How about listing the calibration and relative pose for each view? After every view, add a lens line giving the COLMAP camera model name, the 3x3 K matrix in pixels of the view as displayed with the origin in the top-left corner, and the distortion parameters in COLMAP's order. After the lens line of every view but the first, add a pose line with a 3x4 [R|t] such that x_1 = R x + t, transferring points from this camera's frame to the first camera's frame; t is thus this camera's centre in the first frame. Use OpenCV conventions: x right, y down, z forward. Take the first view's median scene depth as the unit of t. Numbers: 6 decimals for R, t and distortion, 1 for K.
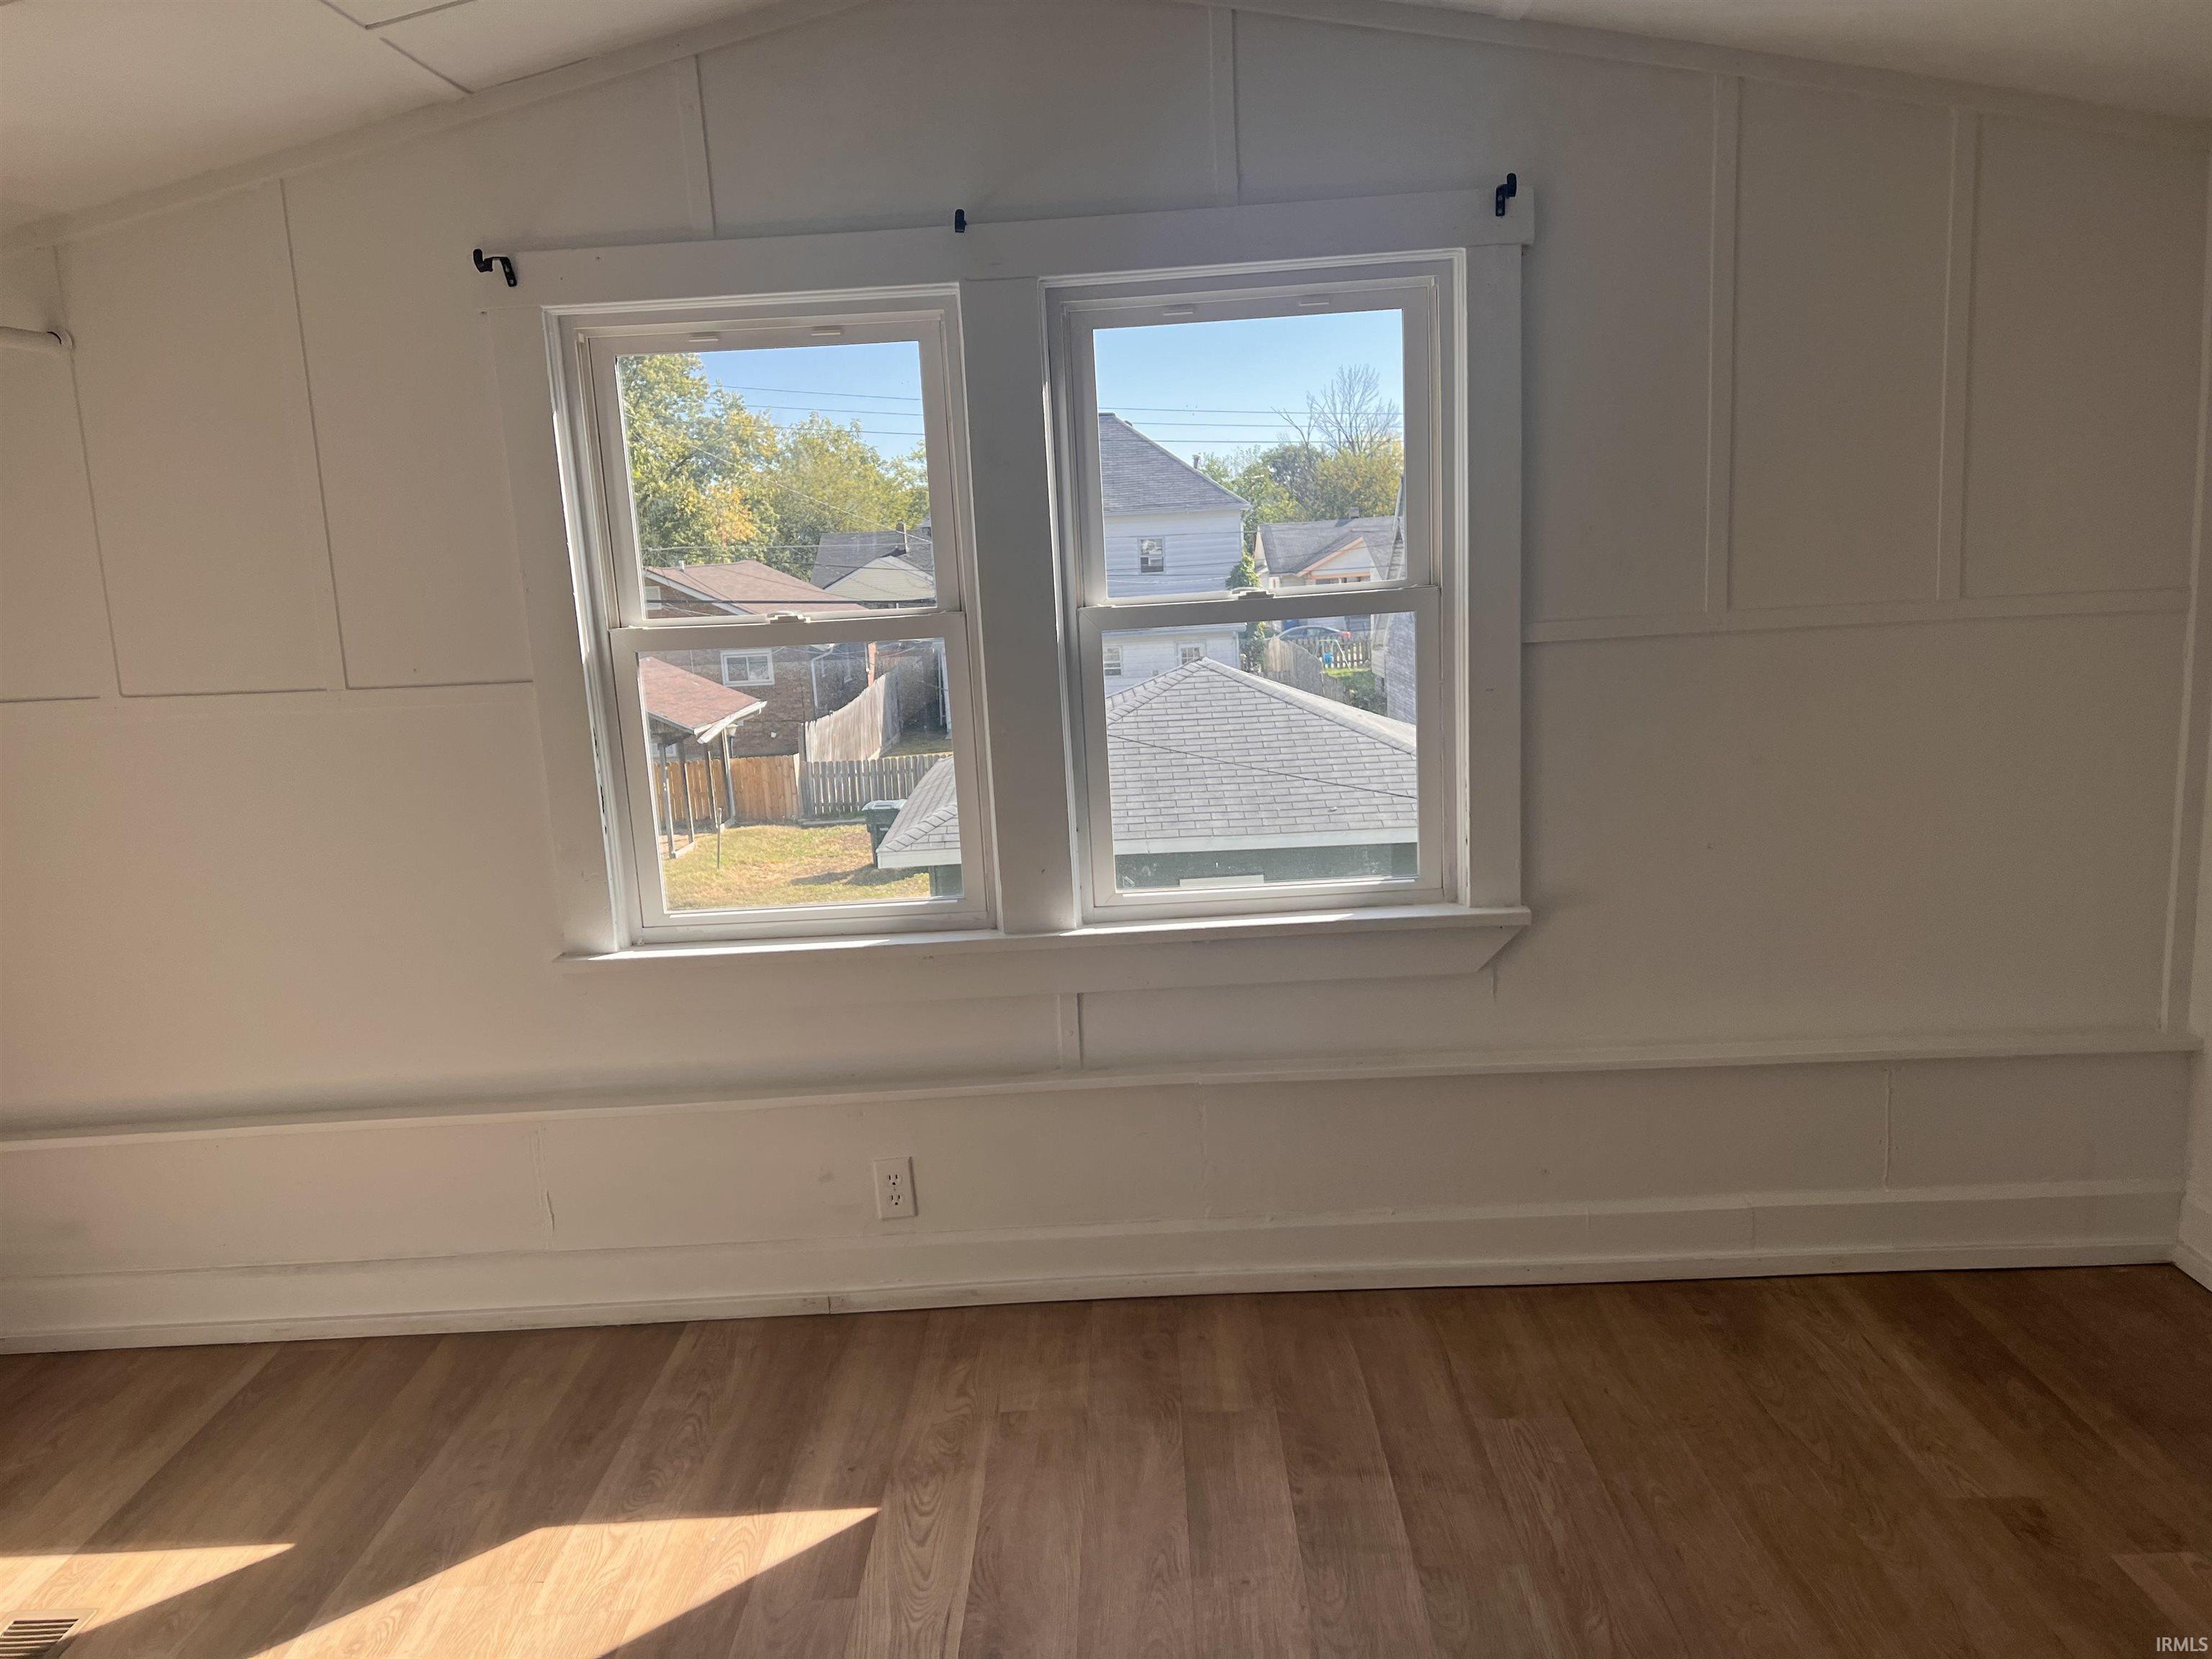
lens RADIAL K [[1668.7, 0, 1084.1], [0, 1668.7, 834.2], [0, 0, 1]] dist [0.066338, -0.066952]
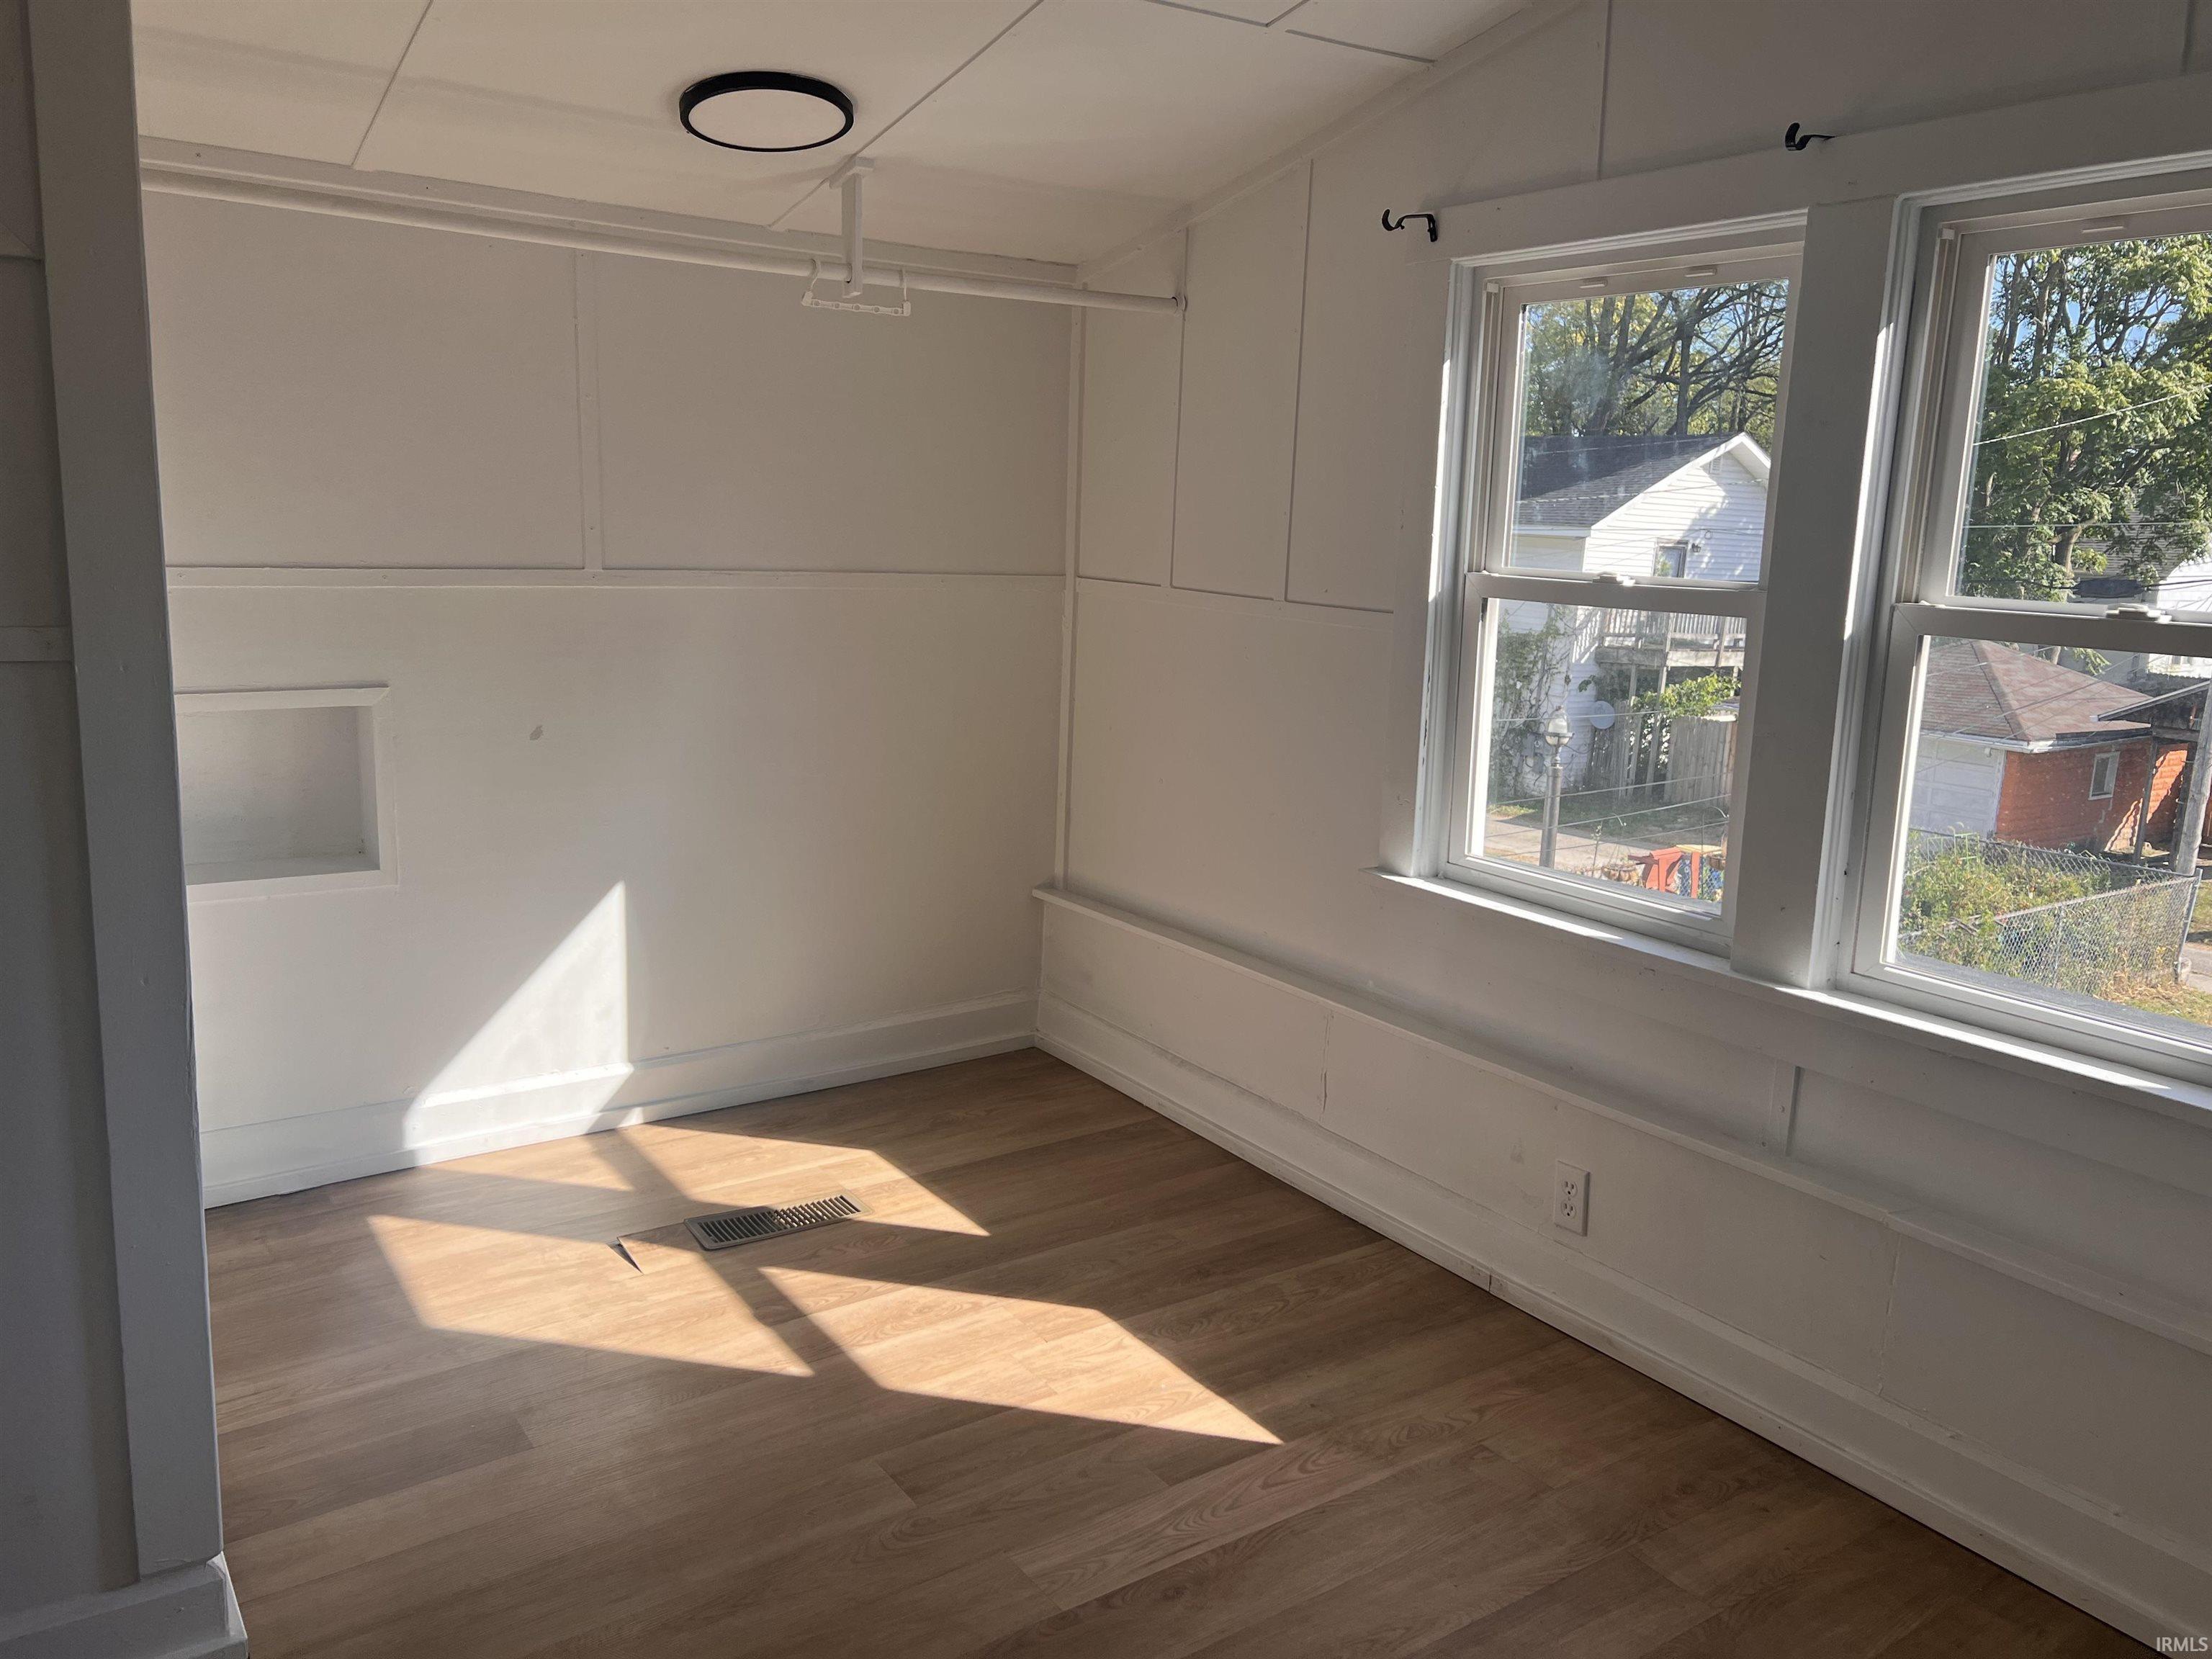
lens RADIAL K [[1668.7, 0, 1114.7], [0, 1668.7, 816.5], [0, 0, 1]] dist [0.066338, -0.066952]
pose [[0.579065, 0.222618, -0.784299, 0.459215], [-0.199328, 0.971461, 0.128574, -0.069598], [0.790539, 0.081880, 0.606913, 0.228150]]
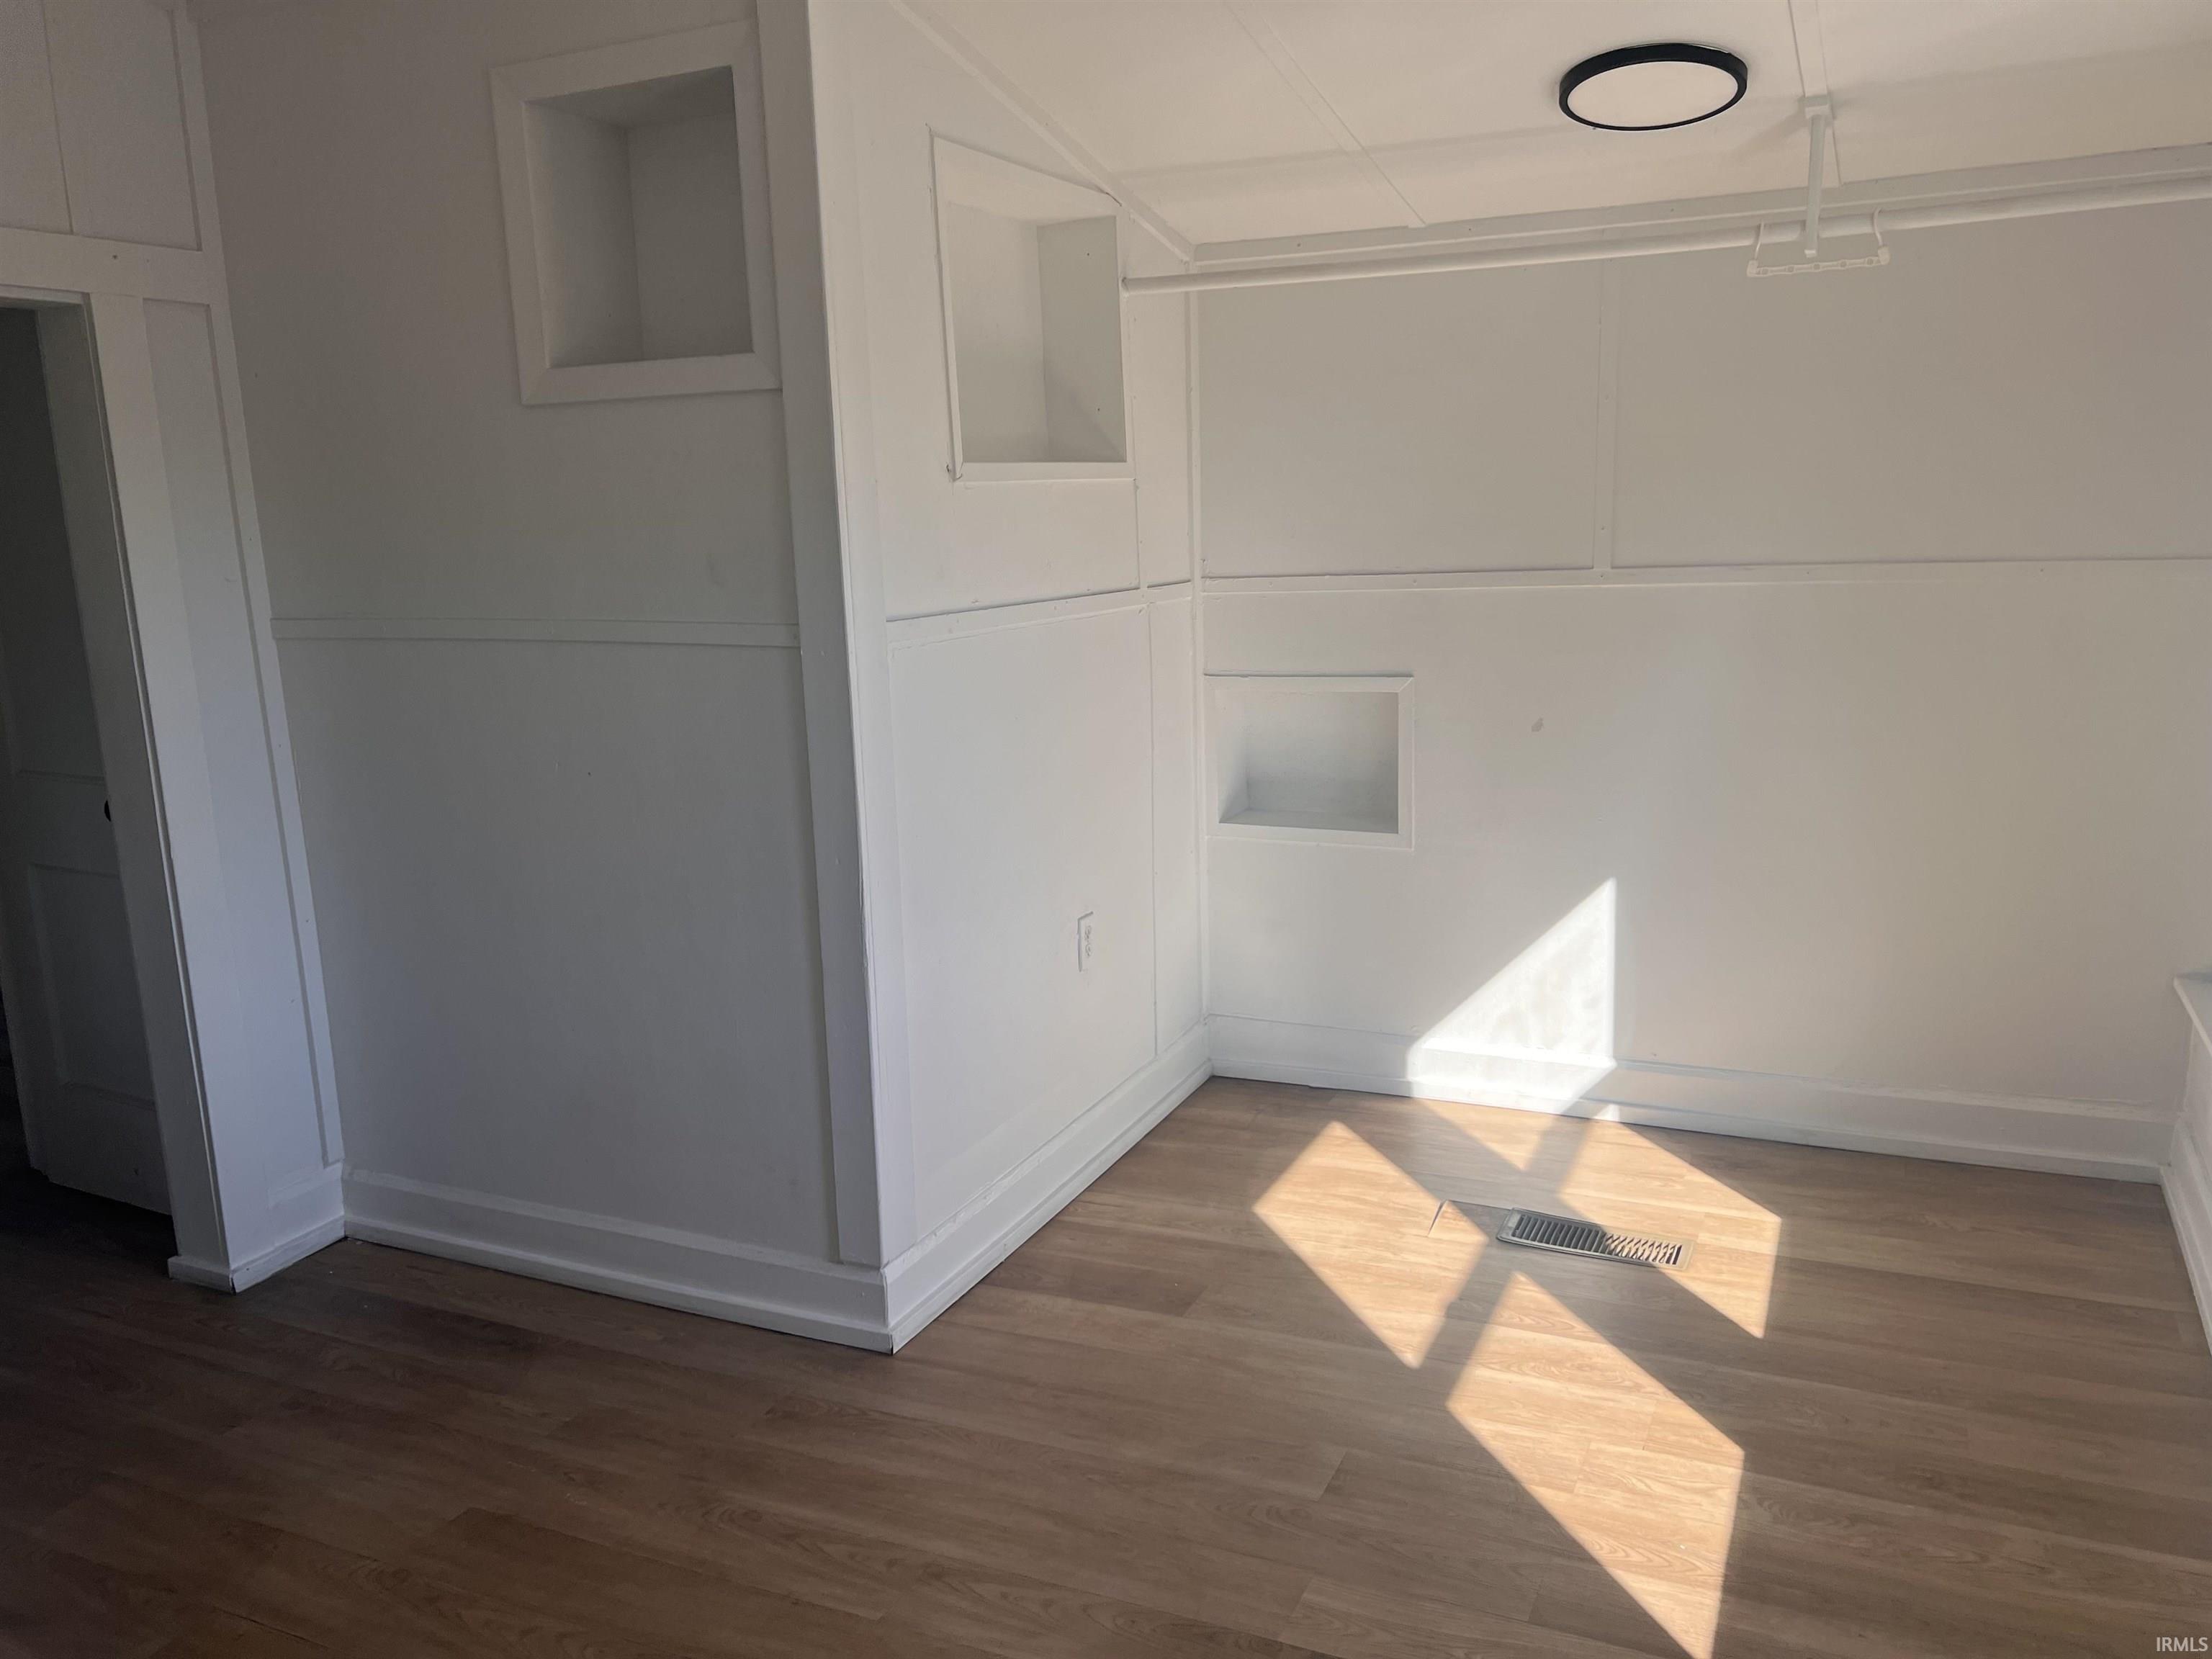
lens RADIAL K [[1668.7, 0, 1128.1], [0, 1668.7, 811.4], [0, 0, 1]] dist [0.066338, -0.066952]
pose [[-0.395437, 0.240122, -0.886550, 0.526345], [-0.095083, 0.949335, 0.299538, -0.180424], [0.913558, 0.202744, -0.352571, 0.811739]]
